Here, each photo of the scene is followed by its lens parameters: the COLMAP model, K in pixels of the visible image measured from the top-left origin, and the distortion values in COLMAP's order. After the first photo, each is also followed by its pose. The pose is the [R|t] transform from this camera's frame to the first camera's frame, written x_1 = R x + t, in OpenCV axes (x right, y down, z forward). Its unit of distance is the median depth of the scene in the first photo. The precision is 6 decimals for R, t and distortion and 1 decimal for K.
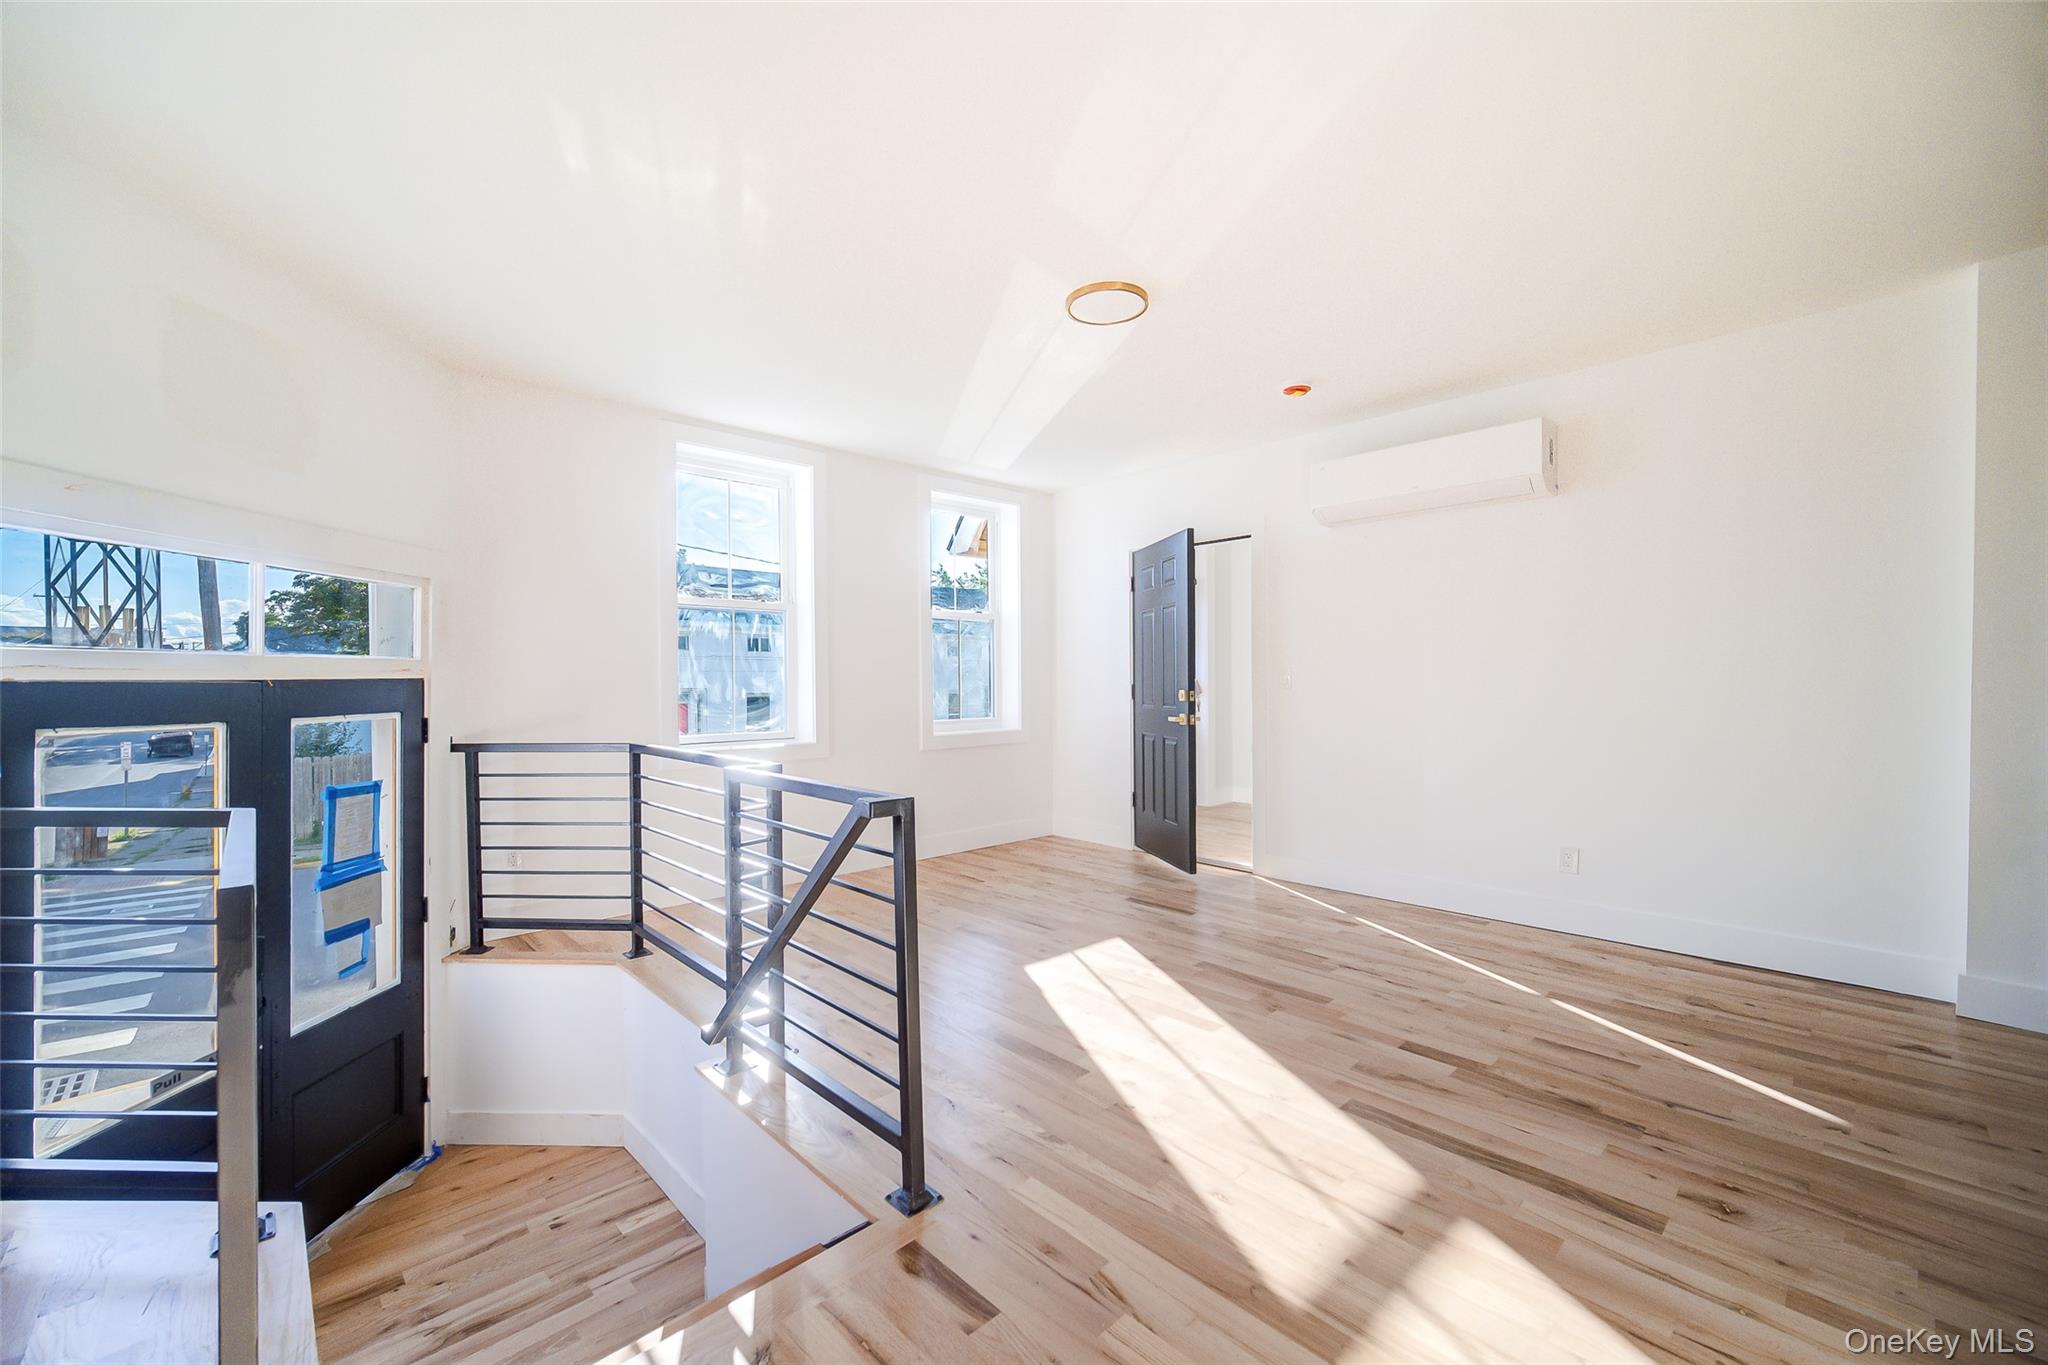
lens RADIAL K [[822.9, 0, 1022.5], [0, 822.9, 683.8], [0, 0, 1]] dist [0.004536, -0.002184]
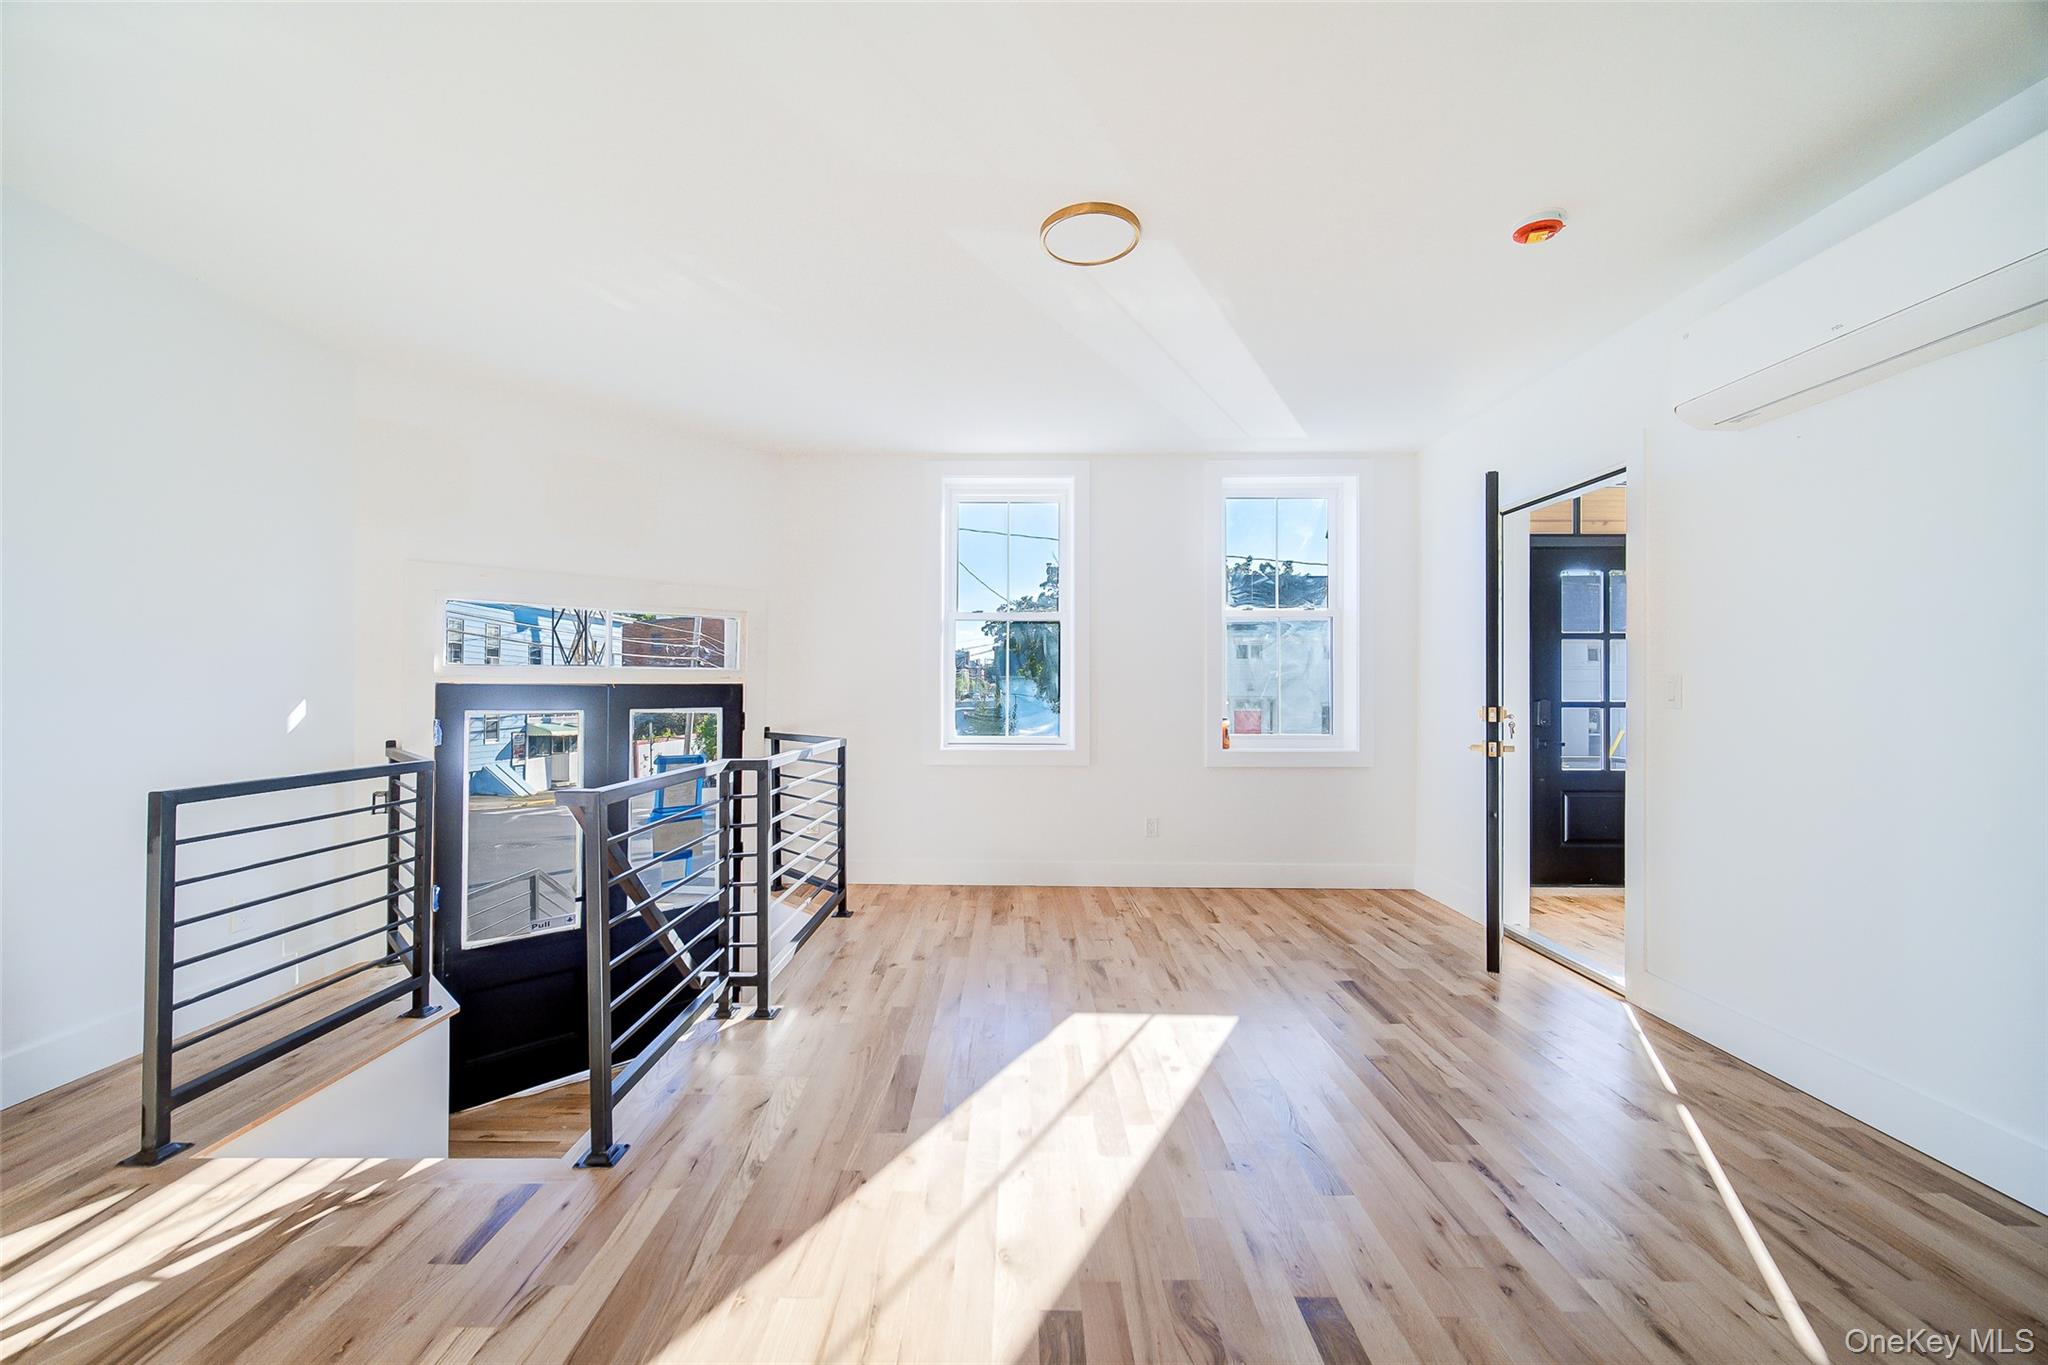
lens RADIAL K [[822.9, 0, 1013.4], [0, 822.9, 685.9], [0, 0, 1]] dist [0.004536, -0.002184]
pose [[0.719721, 0.005997, -0.694238, 0.532268], [-0.011052, 0.999935, -0.002819, -0.003801], [0.694176, 0.009701, 0.719740, 0.303307]]
